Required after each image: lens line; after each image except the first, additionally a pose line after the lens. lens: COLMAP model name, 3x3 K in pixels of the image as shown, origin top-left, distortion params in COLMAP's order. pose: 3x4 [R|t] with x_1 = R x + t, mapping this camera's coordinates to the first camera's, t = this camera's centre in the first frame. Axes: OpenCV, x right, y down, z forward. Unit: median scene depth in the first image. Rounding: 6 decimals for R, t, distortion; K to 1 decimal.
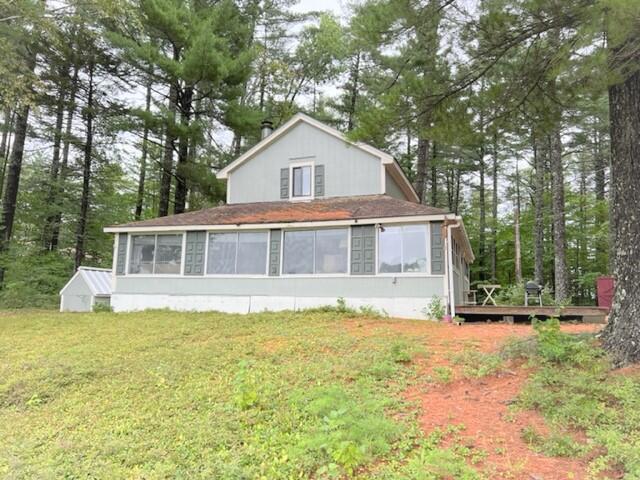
lens RADIAL K [[482.0, 0, 320.2], [0, 482.0, 239.6], [0, 0, 1]] dist [0.052413, 0.000224]
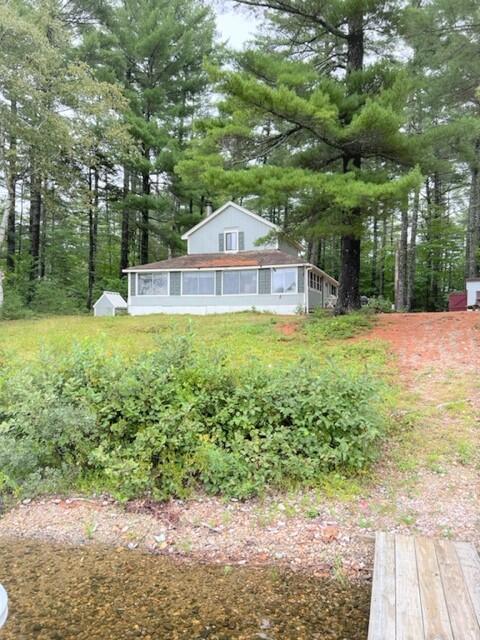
lens RADIAL K [[482.0, 0, 240.7], [0, 482.0, 320.4], [0, 0, 1]] dist [0.052413, 0.000224]
pose [[0.999914, -0.012005, 0.005279, -0.018267], [0.011289, 0.992781, 0.119409, -0.050159], [-0.006674, -0.119339, 0.992831, -0.857851]]
